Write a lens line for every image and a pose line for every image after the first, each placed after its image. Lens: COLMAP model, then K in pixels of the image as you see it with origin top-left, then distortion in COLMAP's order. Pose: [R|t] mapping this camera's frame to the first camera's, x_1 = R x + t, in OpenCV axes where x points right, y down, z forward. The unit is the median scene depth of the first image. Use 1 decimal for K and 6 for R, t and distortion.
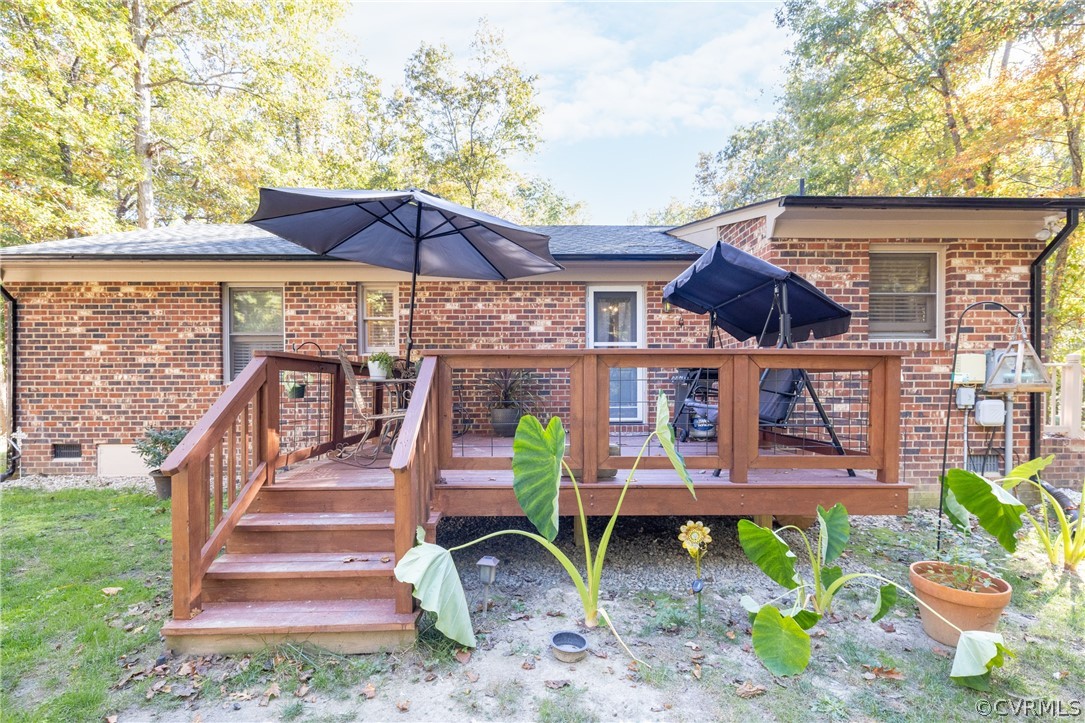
lens RADIAL K [[461.5, 0, 540.5], [0, 461.5, 362.9], [0, 0, 1]] dist [-0.002966, -0.000277]
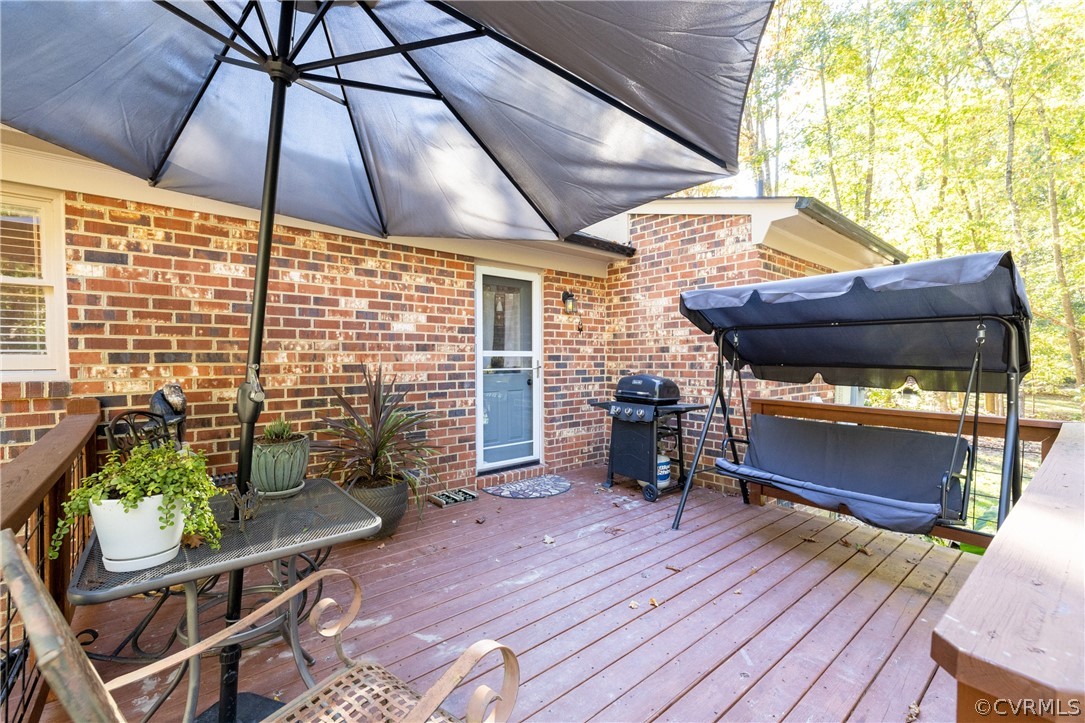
lens RADIAL K [[461.5, 0, 545.1], [0, 461.5, 362.0], [0, 0, 1]] dist [-0.002966, -0.000277]
pose [[0.773969, -0.001540, 0.633221, -0.238338], [-0.029258, 0.998842, 0.038190, -0.057610], [-0.632547, -0.048085, 0.773028, 0.434120]]
